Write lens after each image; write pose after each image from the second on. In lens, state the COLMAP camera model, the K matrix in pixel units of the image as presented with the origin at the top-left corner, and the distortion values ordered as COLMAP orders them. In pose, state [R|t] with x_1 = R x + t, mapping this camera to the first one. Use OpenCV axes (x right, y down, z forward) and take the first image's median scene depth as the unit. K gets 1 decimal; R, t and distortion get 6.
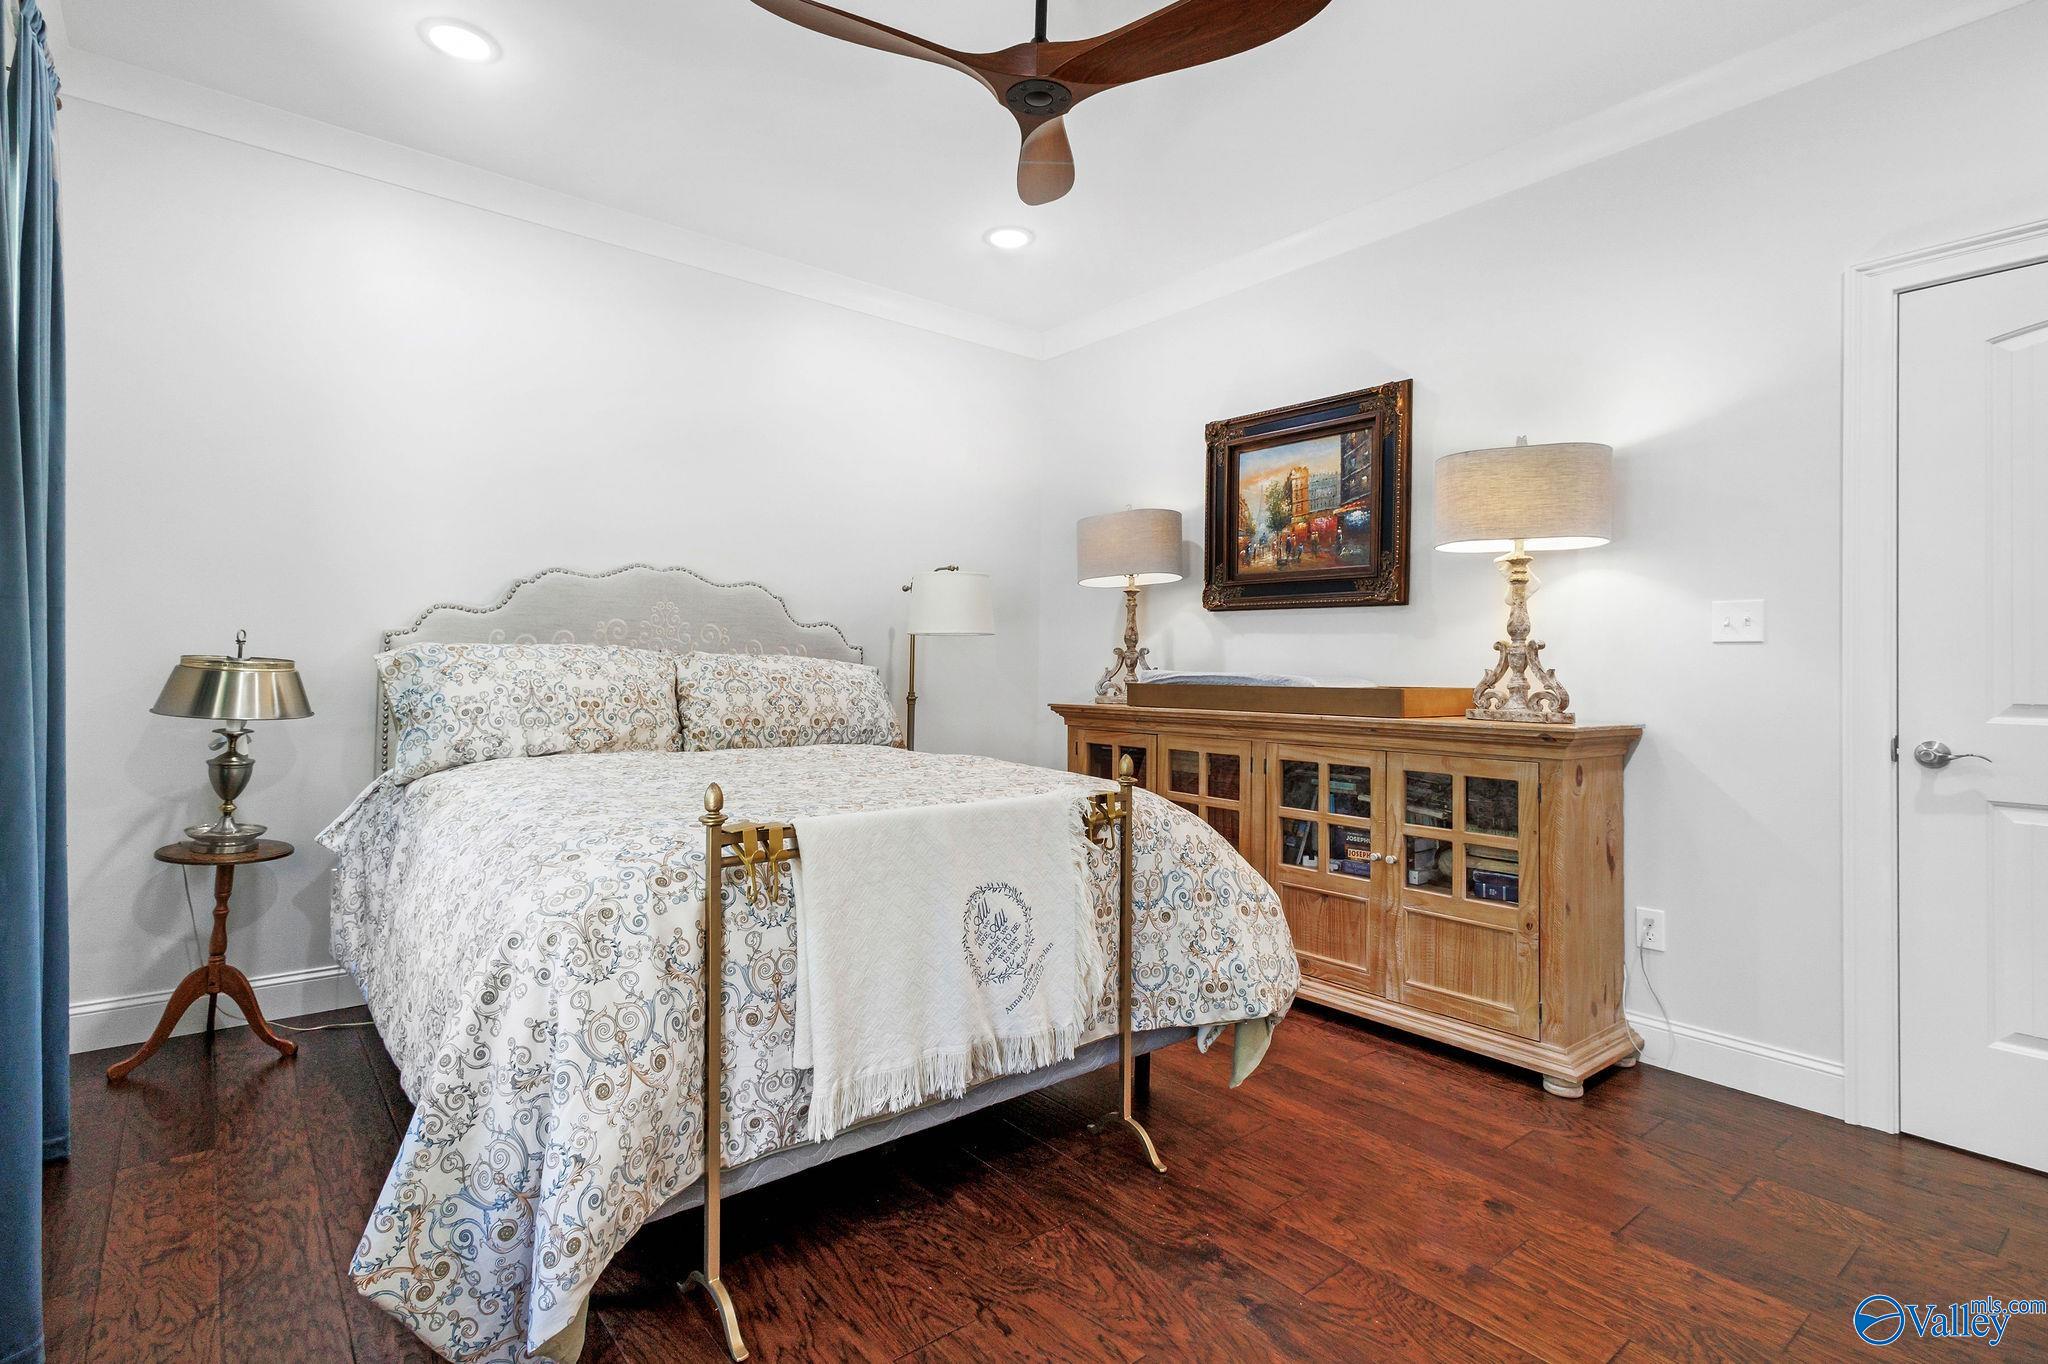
lens RADIAL K [[971.4, 0, 1019.5], [0, 971.4, 675.9], [0, 0, 1]] dist [0.021642, 0.000179]
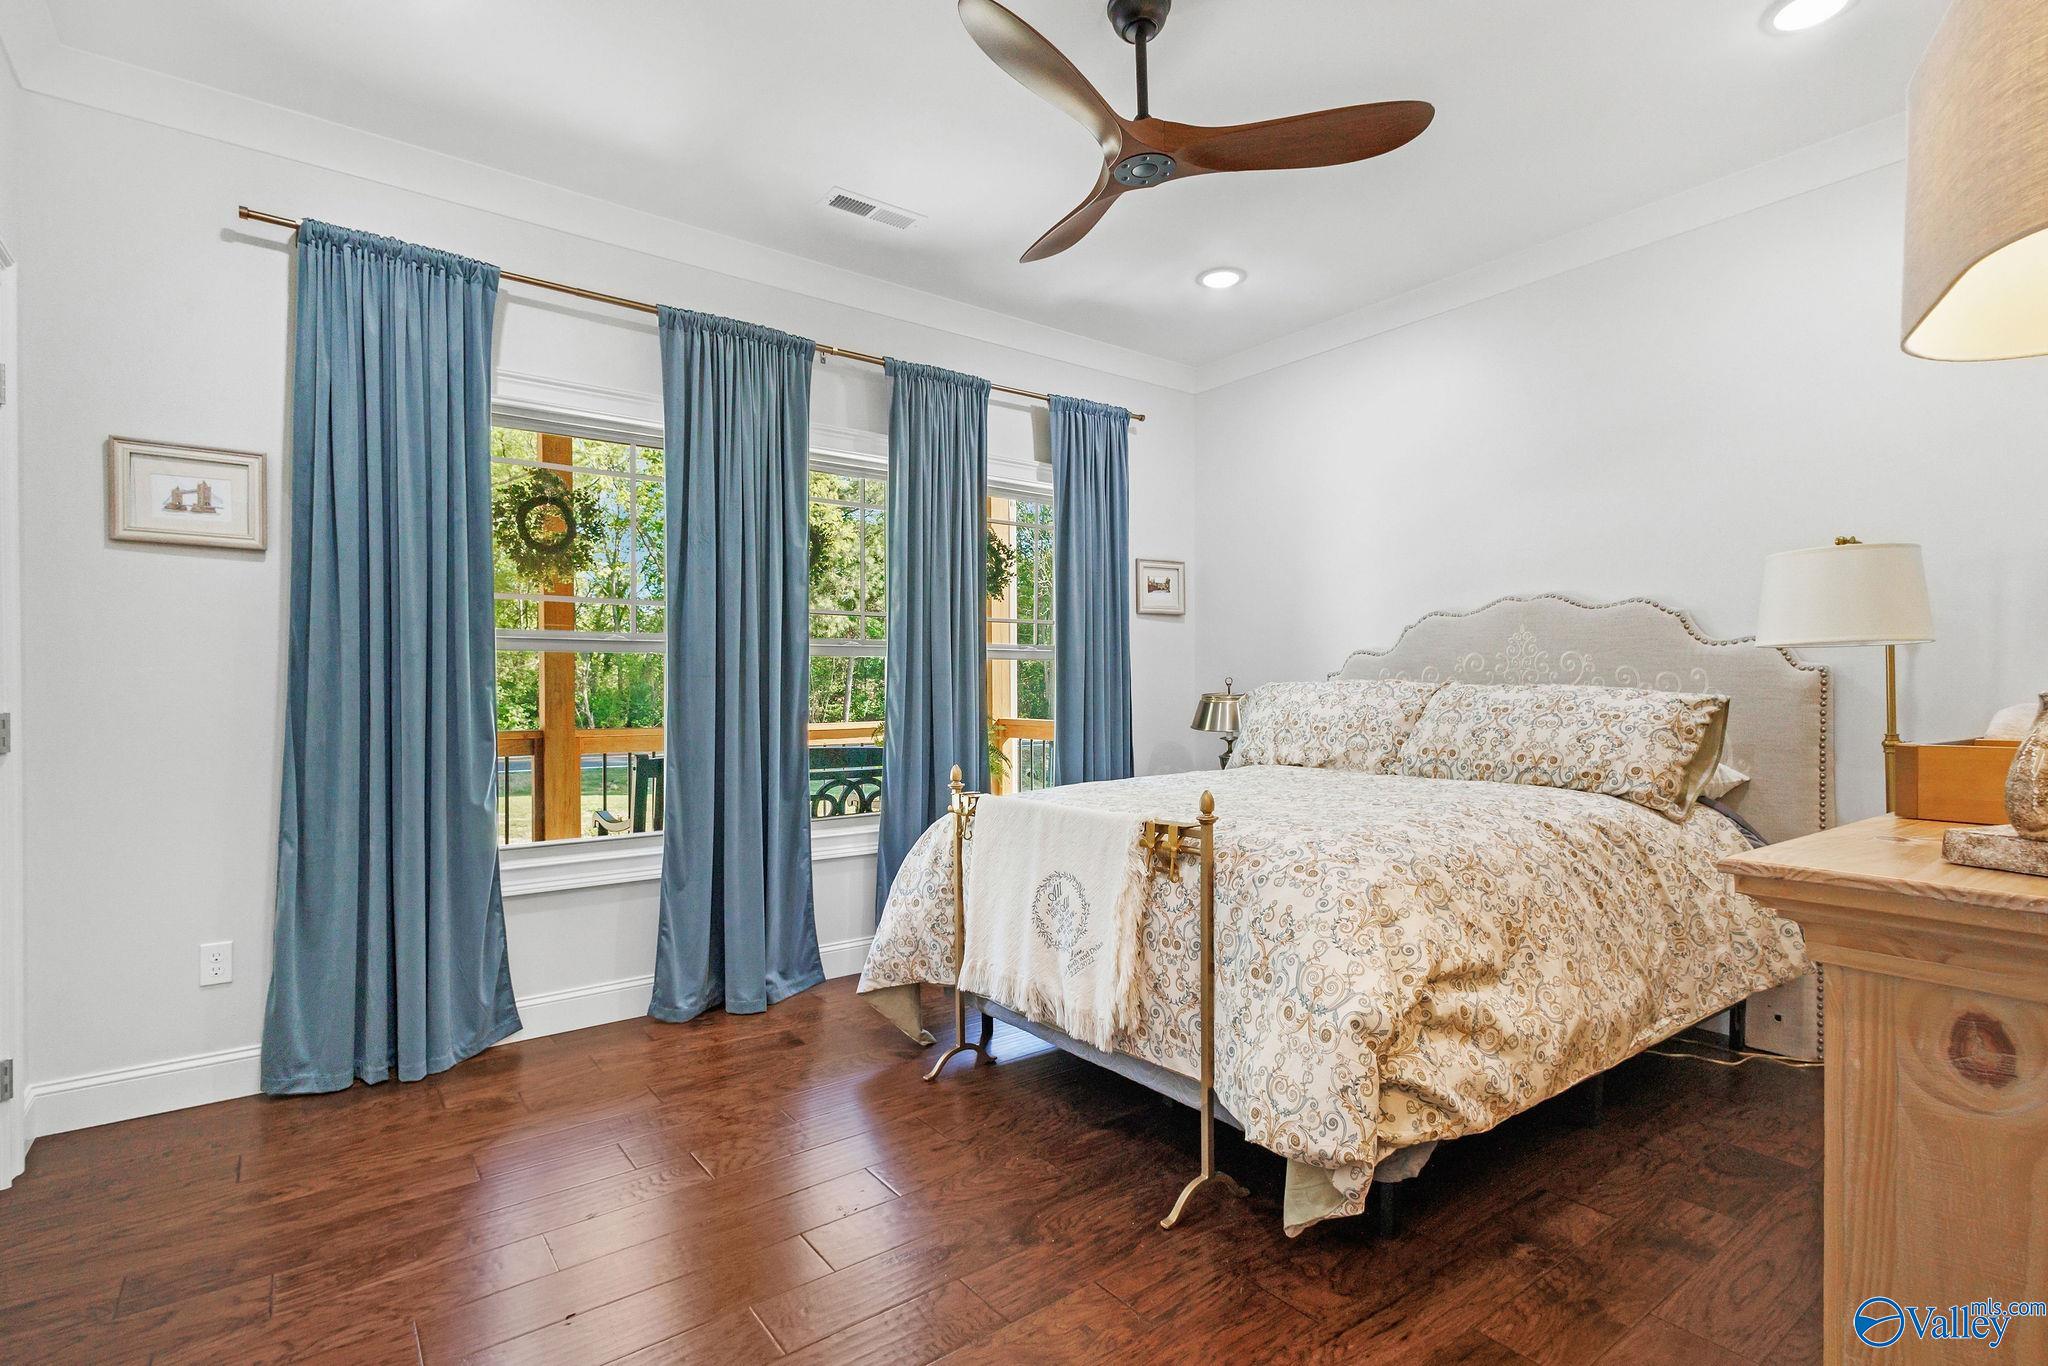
lens RADIAL K [[968.3, 0, 1024.0], [0, 968.3, 683.0], [0, 0, 1]] dist [0.012666, -0.000940]
pose [[-0.016942, -0.018732, -0.999681, 0.783319], [-0.003425, 0.999820, -0.018676, -0.004475], [0.999851, 0.003107, -0.017003, 0.620621]]
